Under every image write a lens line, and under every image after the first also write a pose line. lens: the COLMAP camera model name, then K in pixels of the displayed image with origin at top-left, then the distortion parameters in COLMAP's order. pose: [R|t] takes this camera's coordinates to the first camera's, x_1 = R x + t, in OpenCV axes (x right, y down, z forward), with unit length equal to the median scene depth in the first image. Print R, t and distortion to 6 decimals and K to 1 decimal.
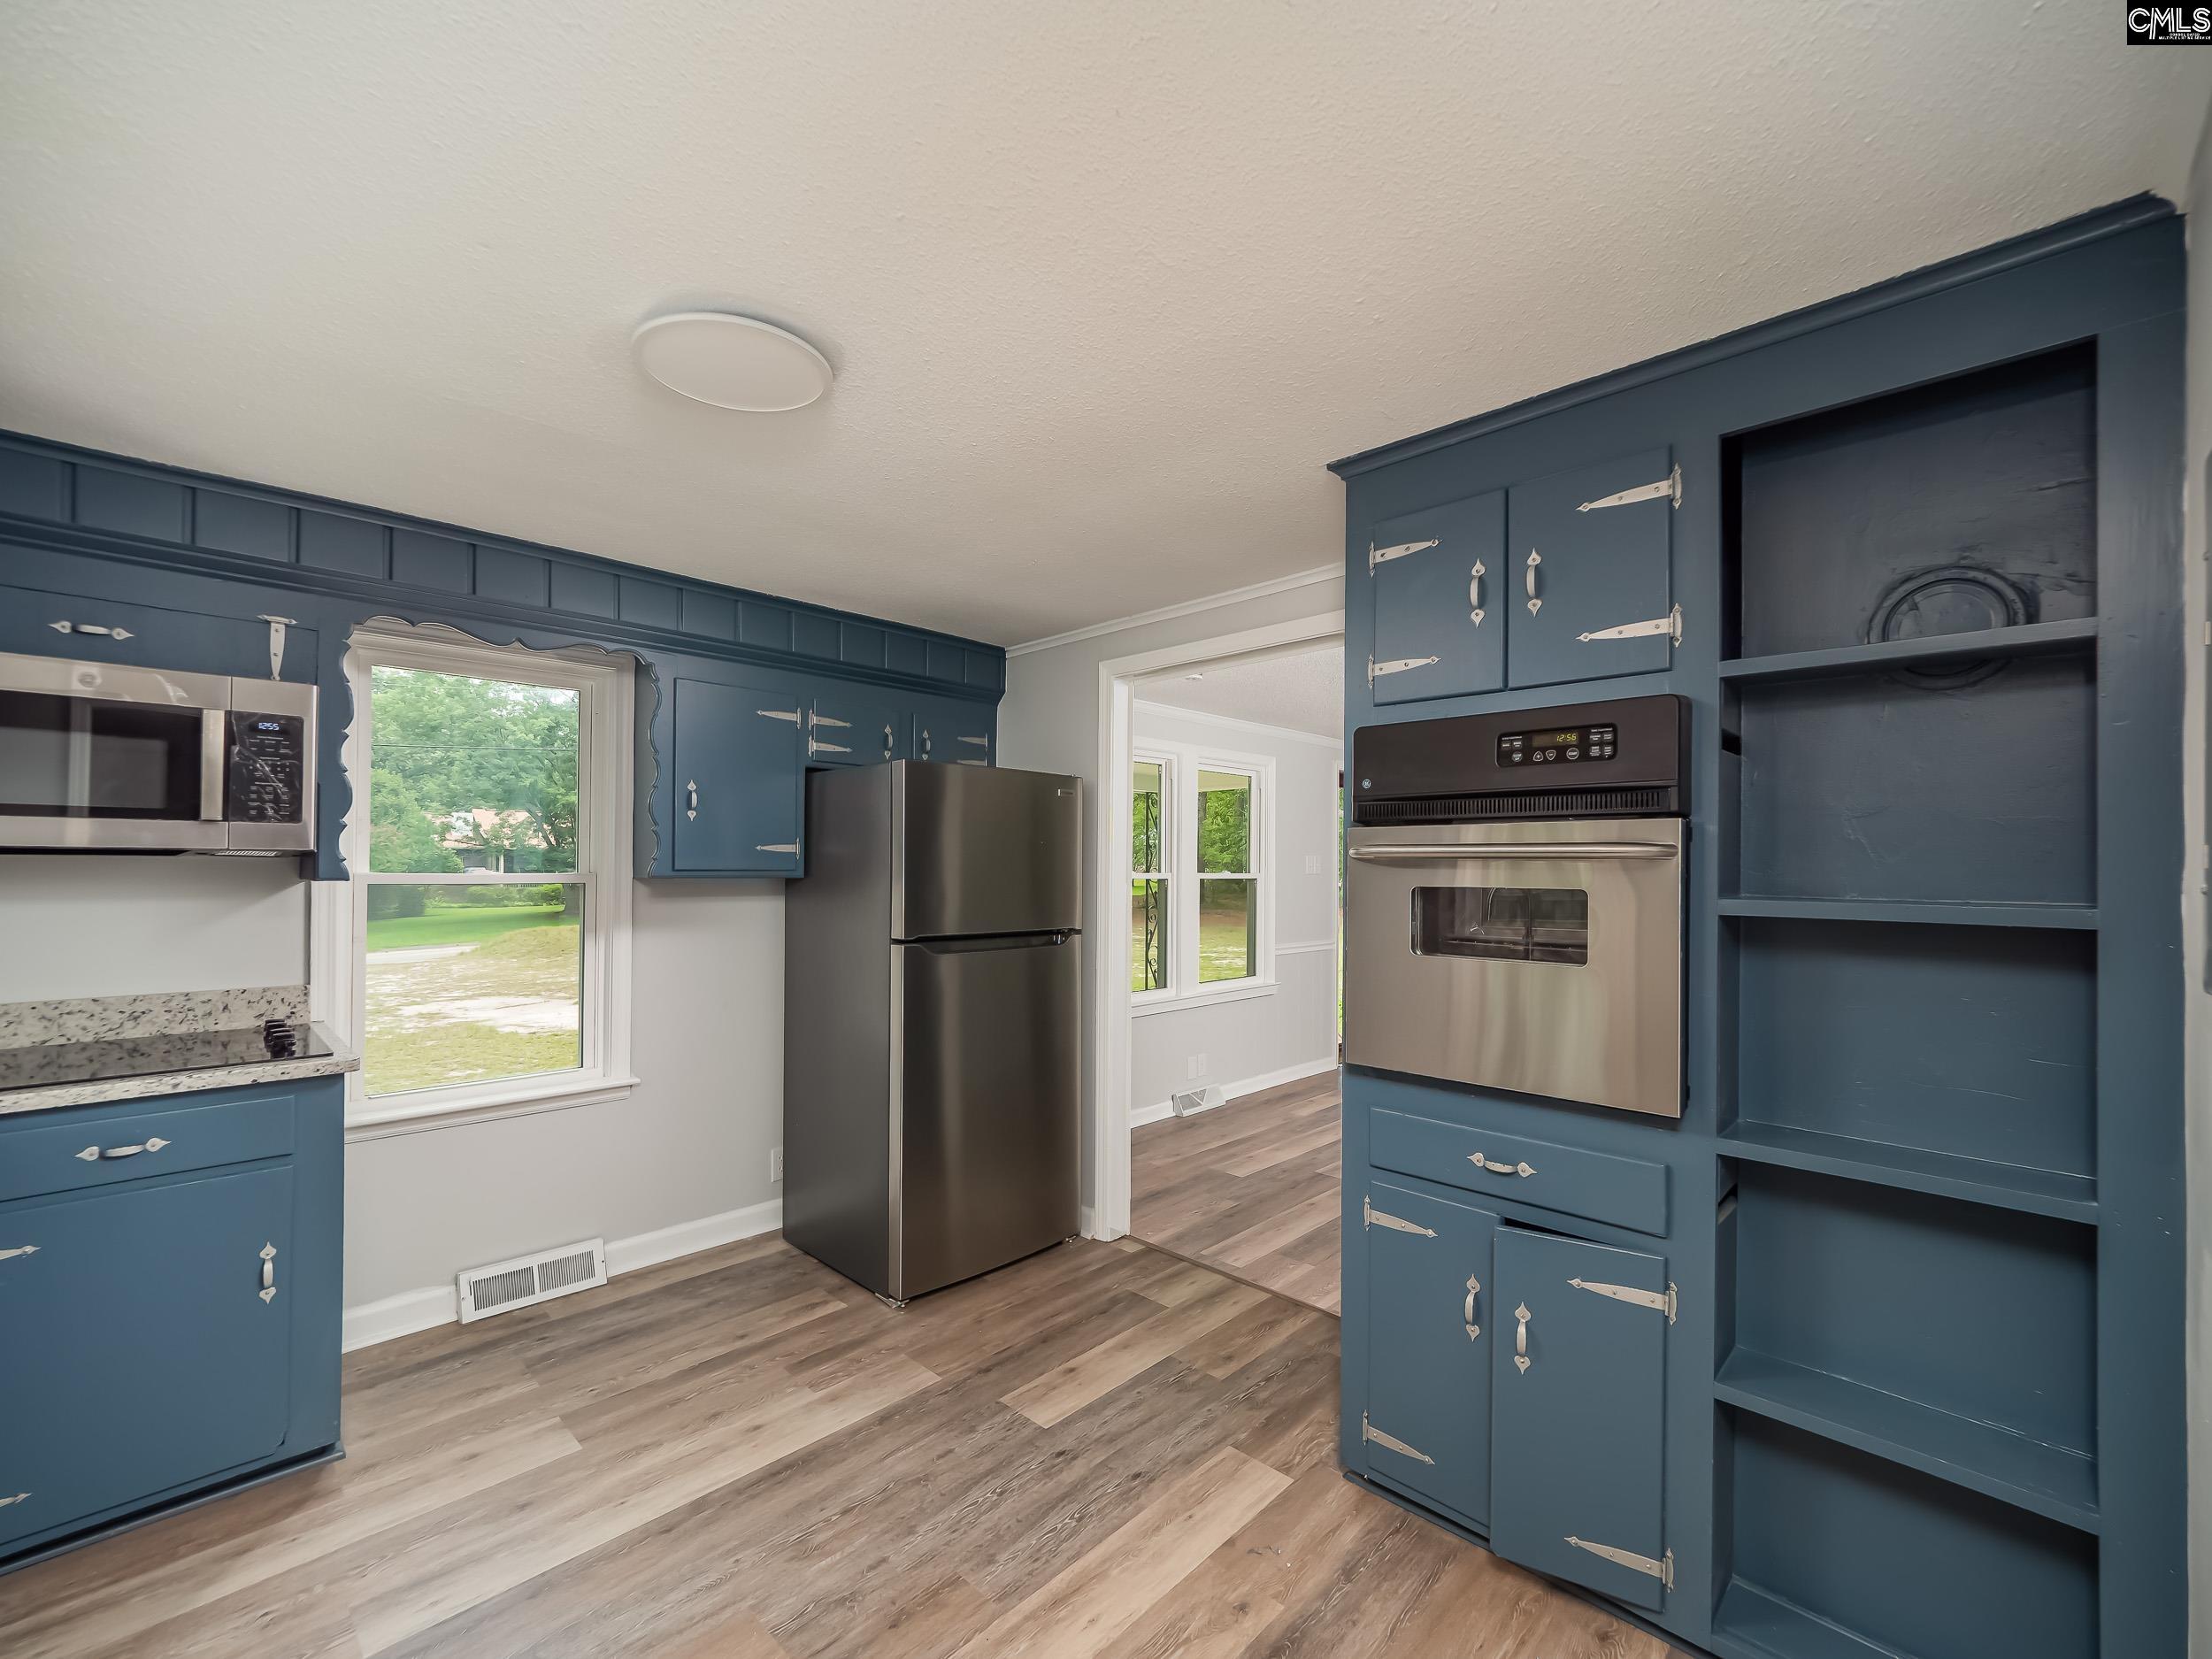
lens RADIAL K [[933.9, 0, 1099.0], [0, 933.9, 864.1], [0, 0, 1]] dist [-0.009278, 0.008643]
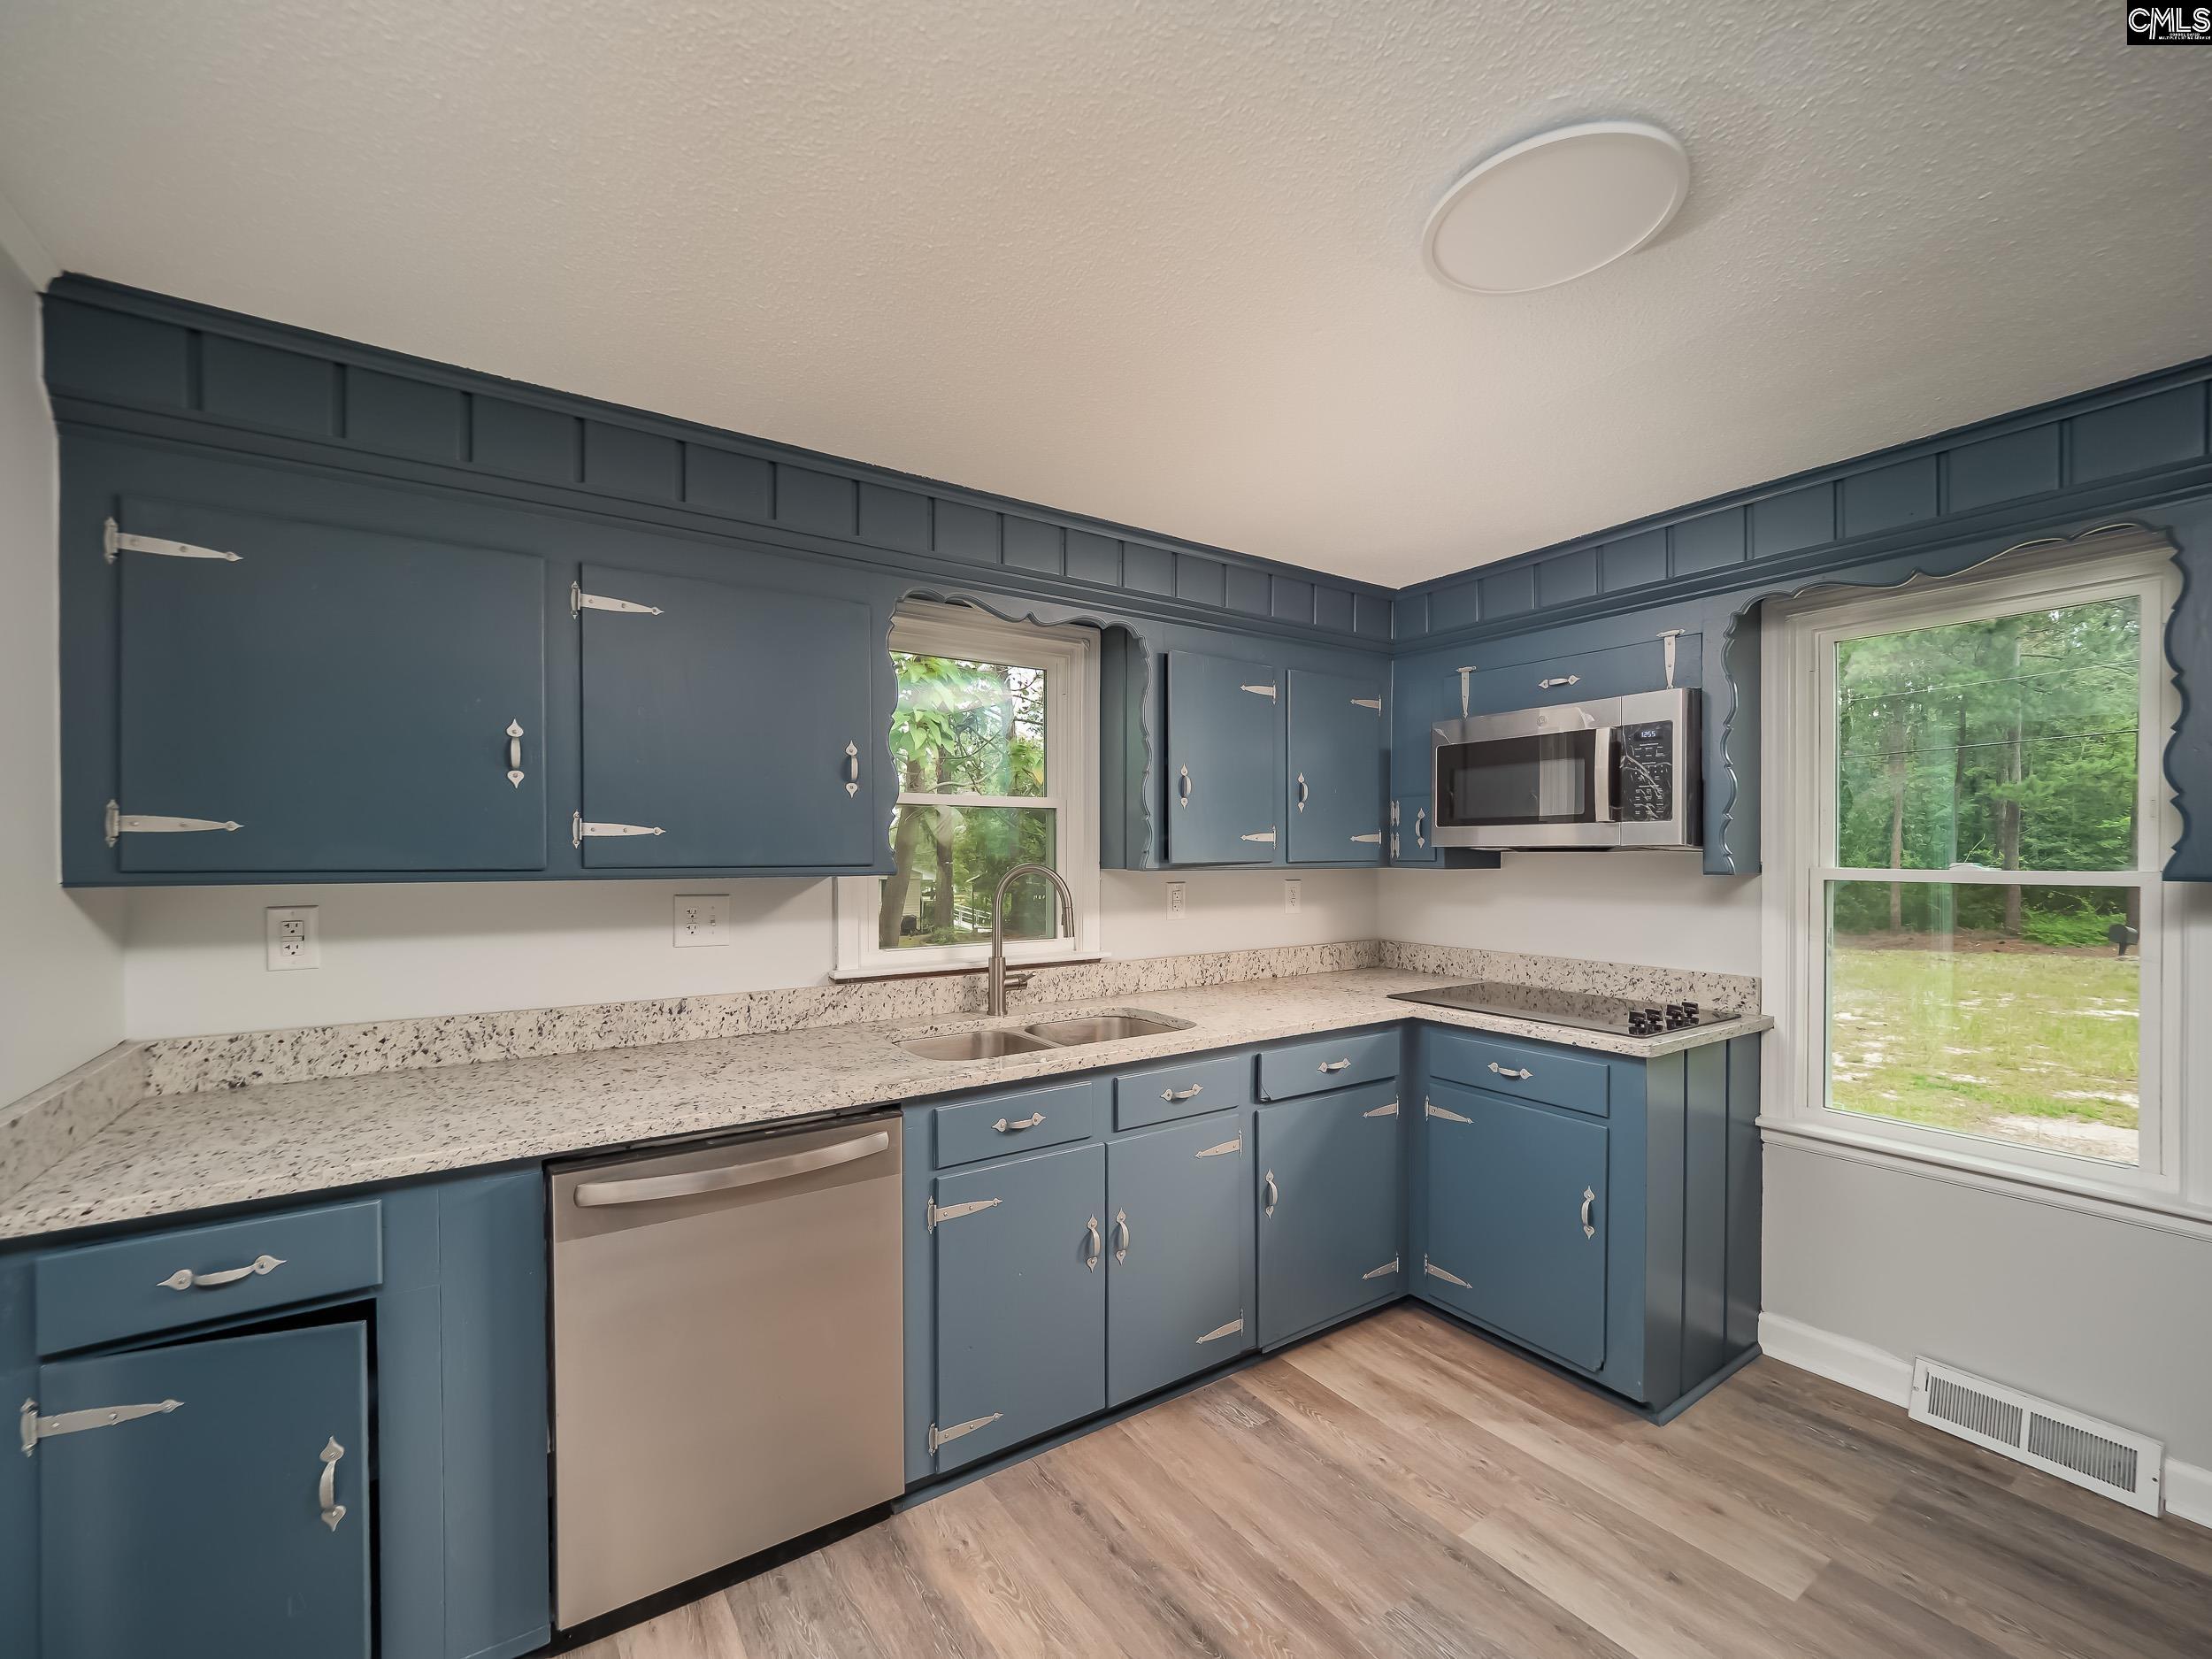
lens RADIAL K [[933.9, 0, 1099.0], [0, 933.9, 864.1], [0, 0, 1]] dist [-0.009278, 0.008643]
pose [[-0.178679, 0.004285, -0.983898, 0.315294], [-0.000127, 0.999990, 0.004378, 0.002085], [0.983907, 0.000907, -0.178676, 0.549809]]
